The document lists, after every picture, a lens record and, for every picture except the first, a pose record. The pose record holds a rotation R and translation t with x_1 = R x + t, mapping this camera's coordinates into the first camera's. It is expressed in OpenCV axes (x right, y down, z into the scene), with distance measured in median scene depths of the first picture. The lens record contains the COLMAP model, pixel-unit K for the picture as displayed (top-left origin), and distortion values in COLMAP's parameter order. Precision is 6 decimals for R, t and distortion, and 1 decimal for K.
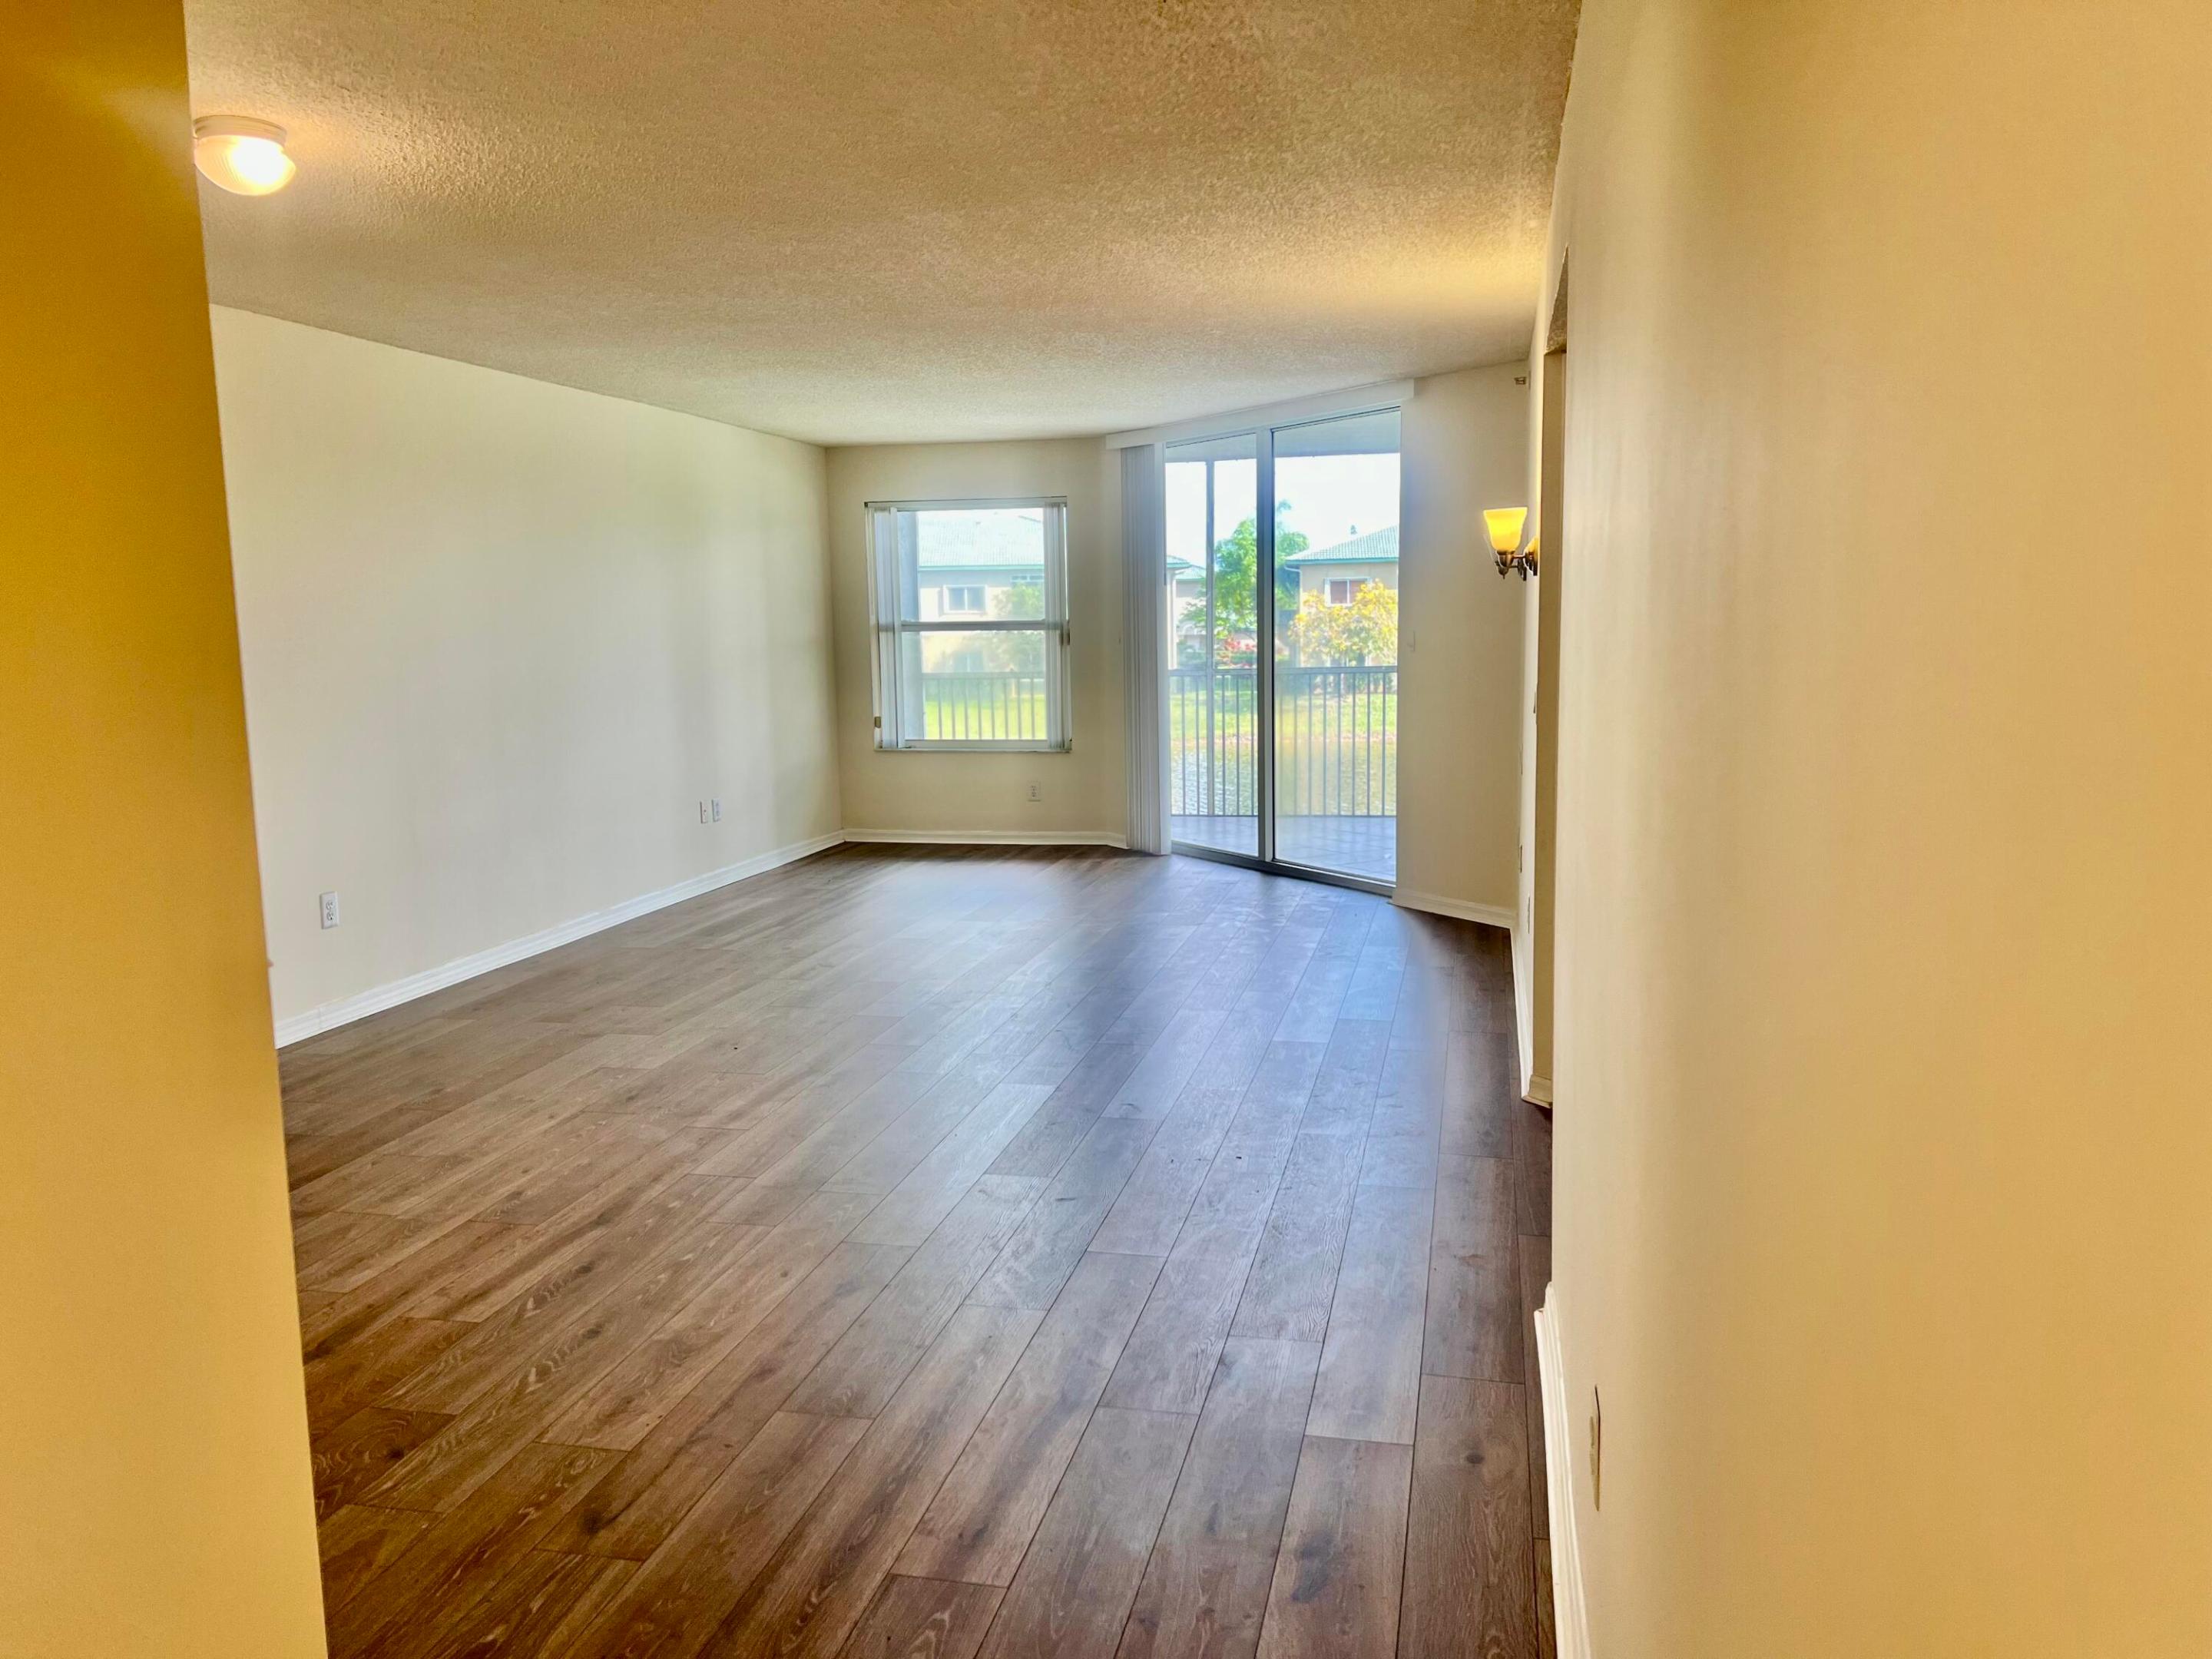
lens RADIAL K [[1664.8, 0, 1105.9], [0, 1664.8, 825.9], [0, 0, 1]] dist [0.033313, -0.033834]
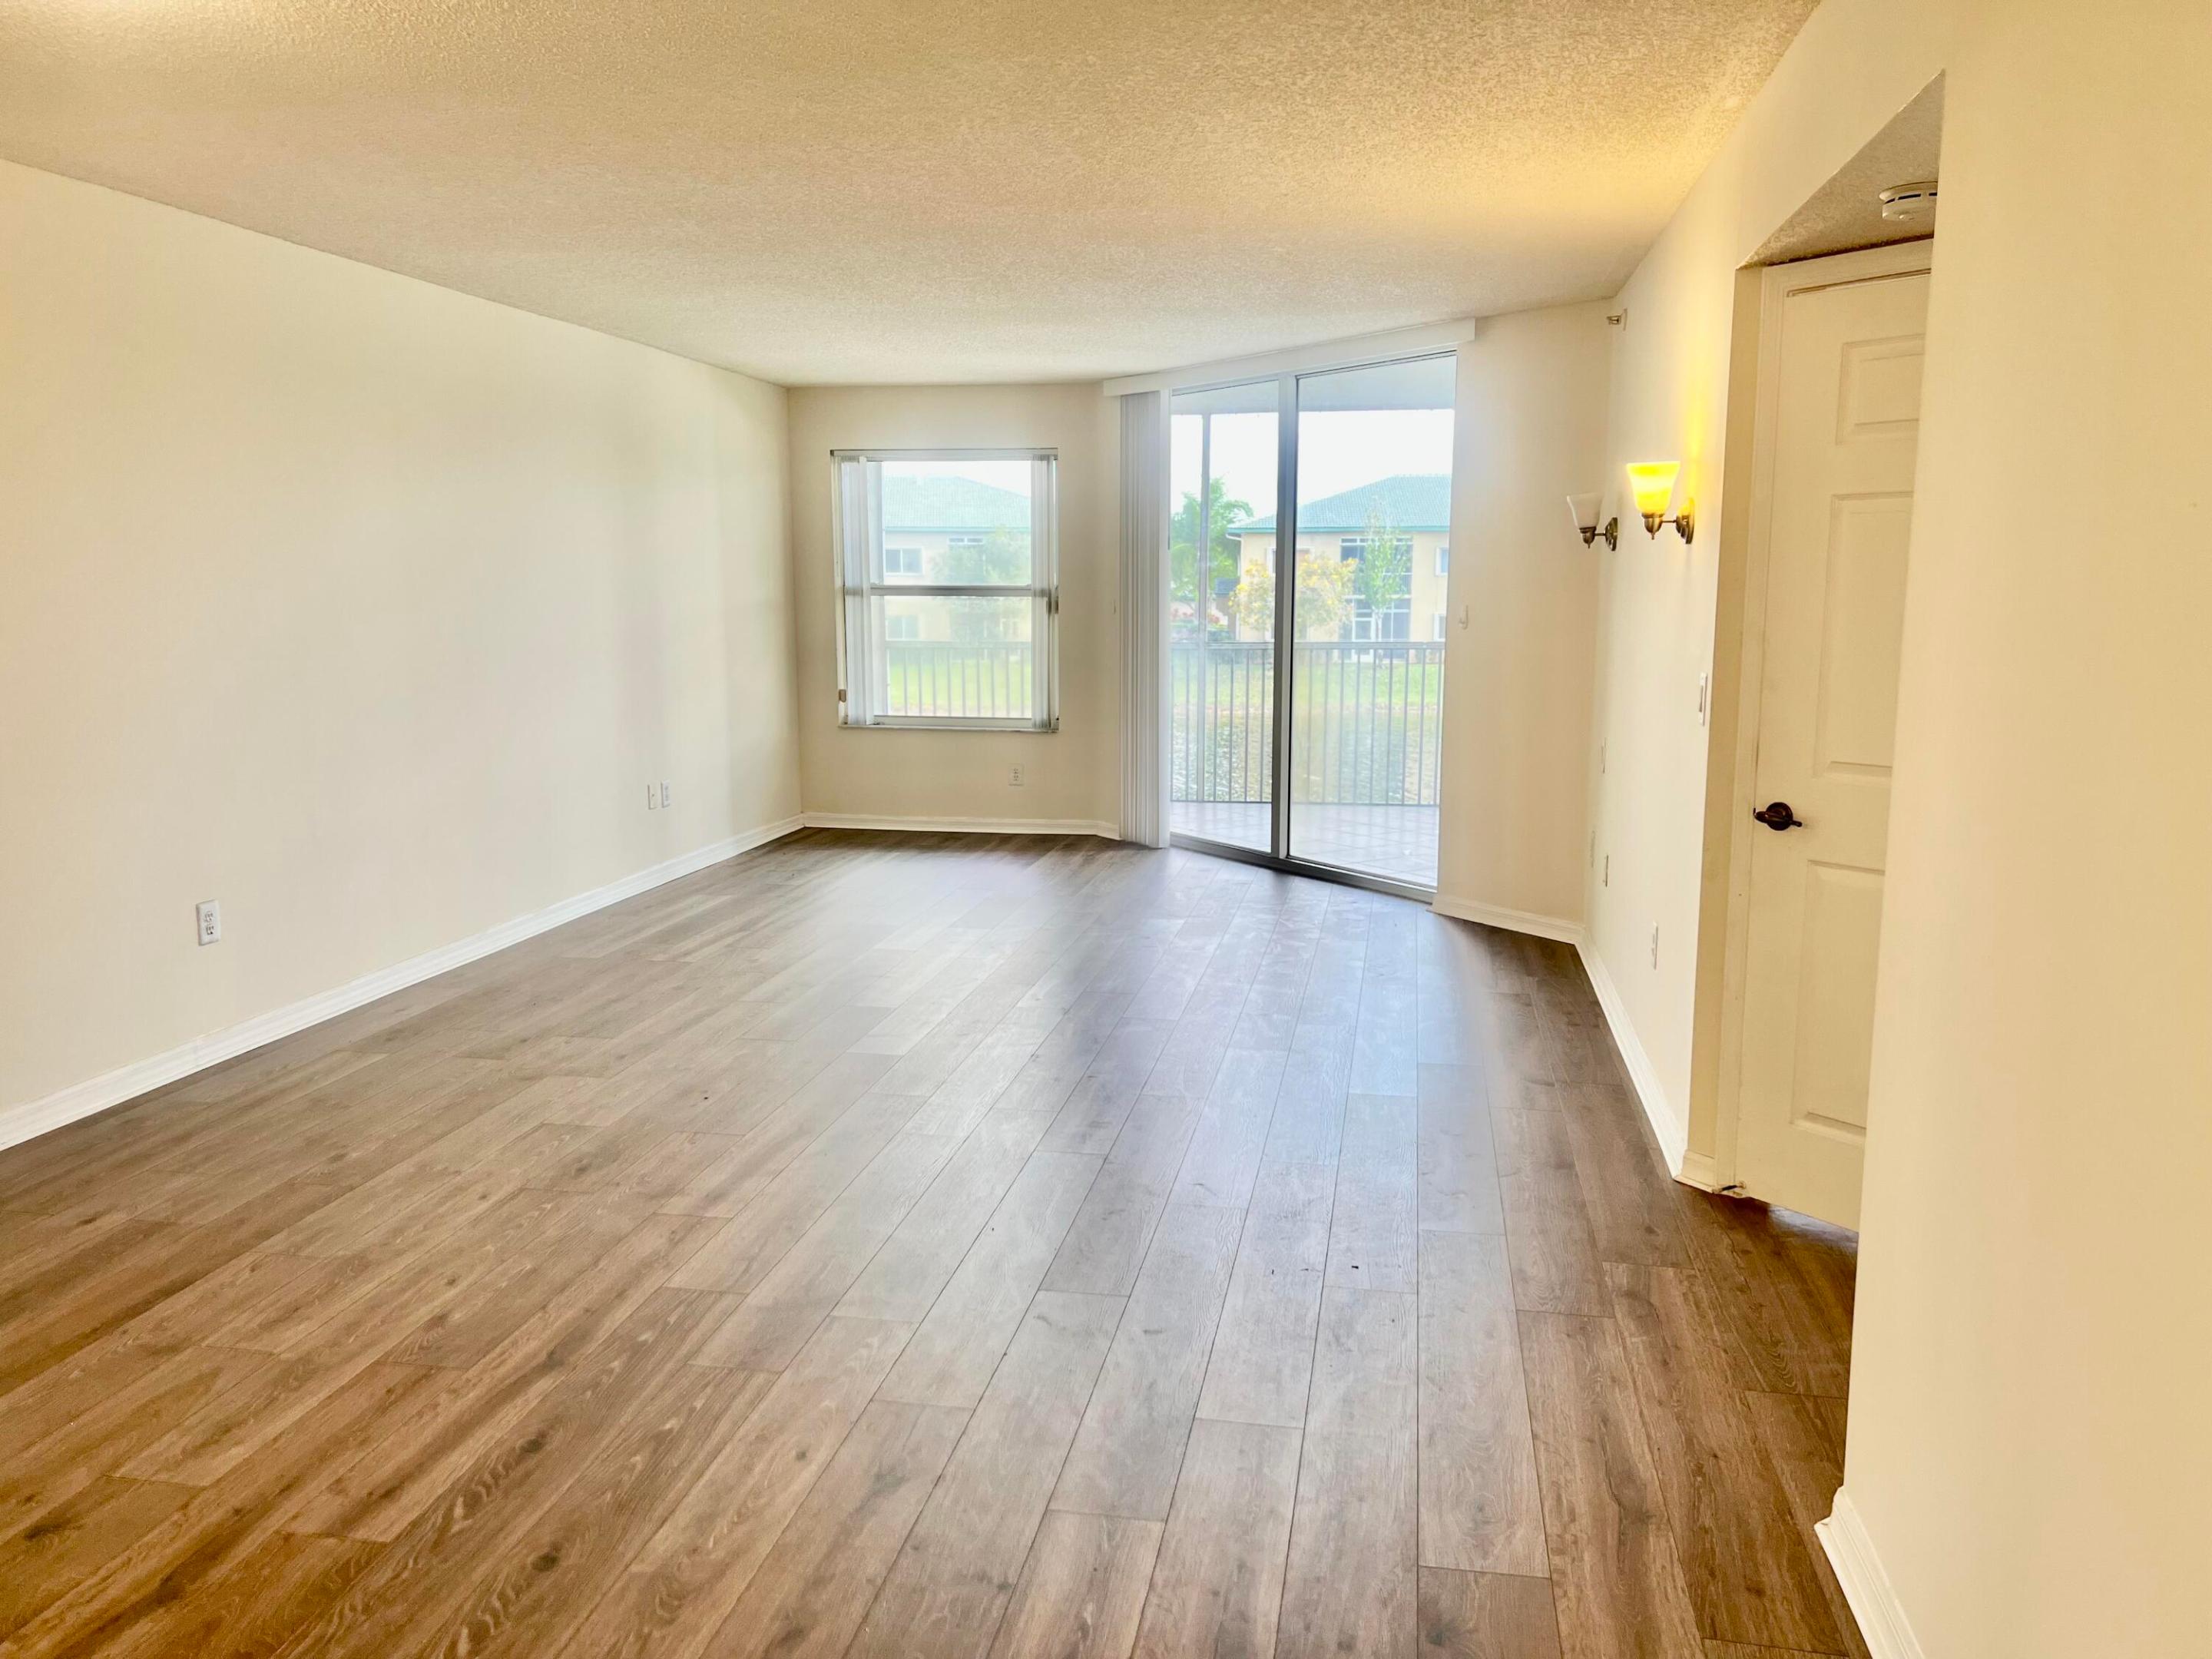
lens RADIAL K [[1664.8, 0, 1103.0], [0, 1664.8, 833.6], [0, 0, 1]] dist [0.033313, -0.033834]
pose [[0.999058, 0.011806, 0.041748, -0.048783], [-0.012837, 0.999617, 0.024519, -0.017023], [-0.041443, -0.025032, 0.998827, 0.132605]]
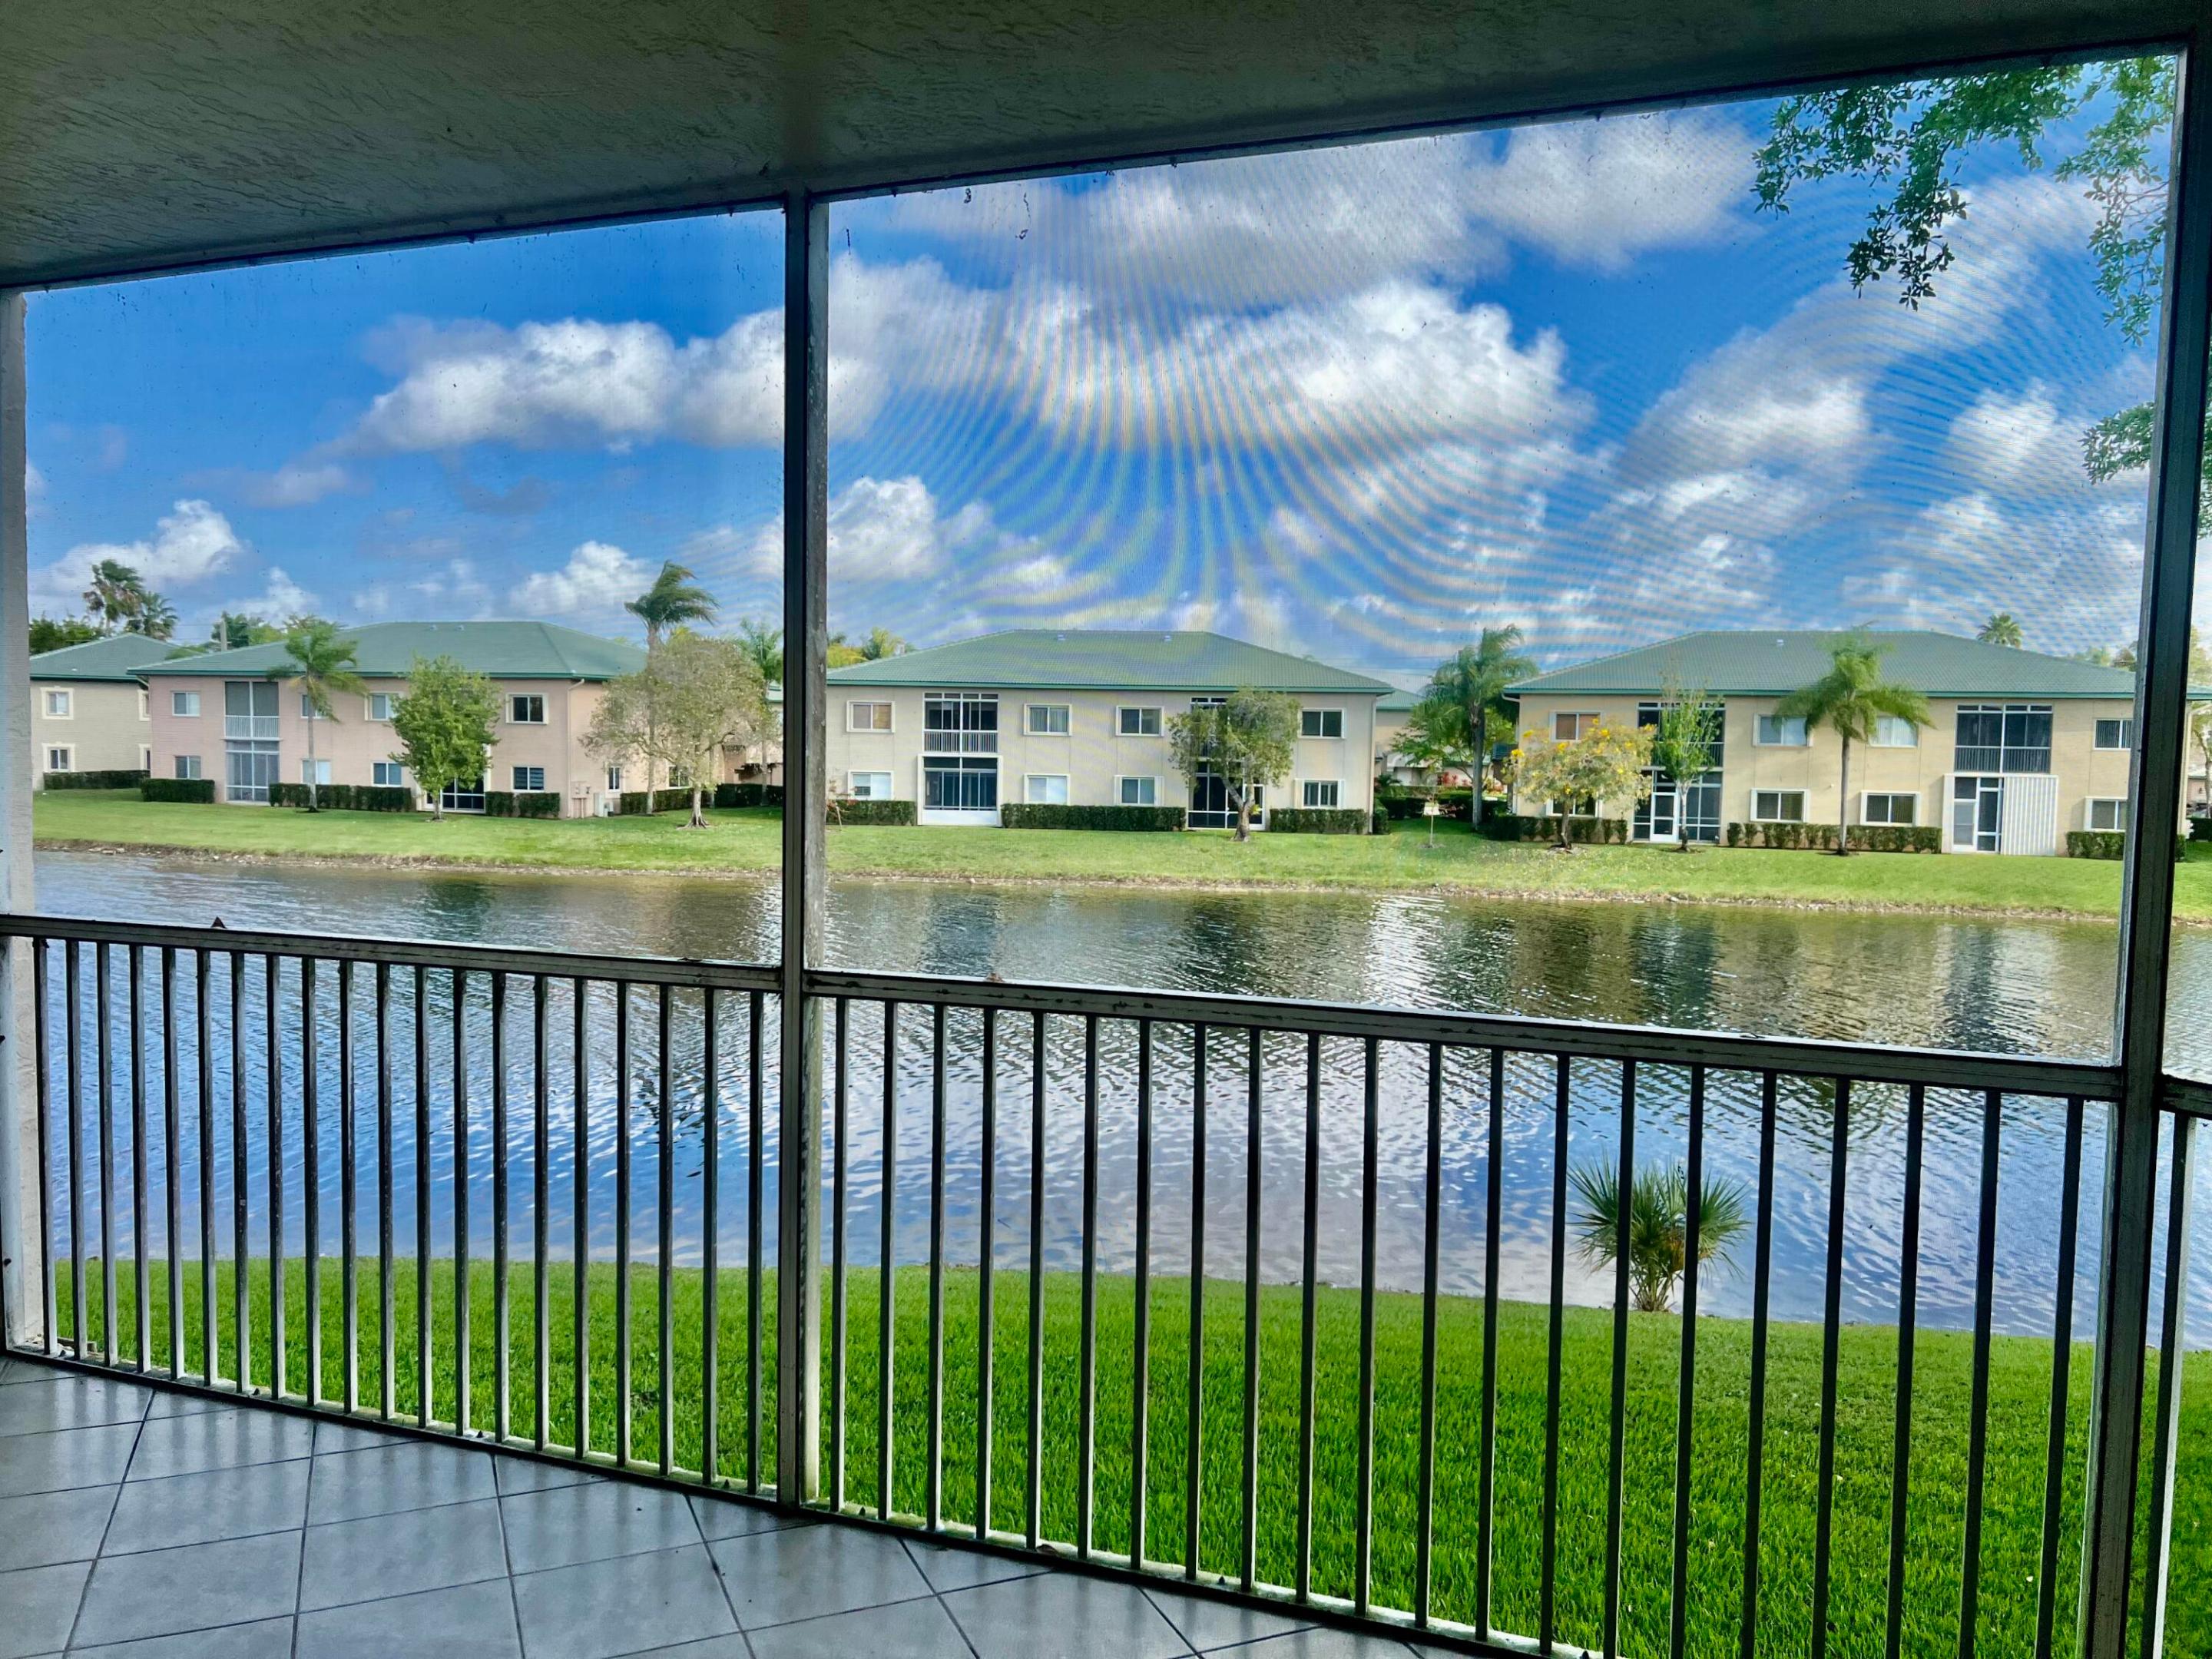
lens RADIAL K [[1664.8, 0, 1095.3], [0, 1664.8, 831.7], [0, 0, 1]] dist [0.033313, -0.033834]
pose [[0.989649, 0.041099, -0.137499, 0.192523], [-0.050388, 0.996627, -0.064774, -0.172208], [0.134373, 0.071032, 0.988382, 1.152833]]
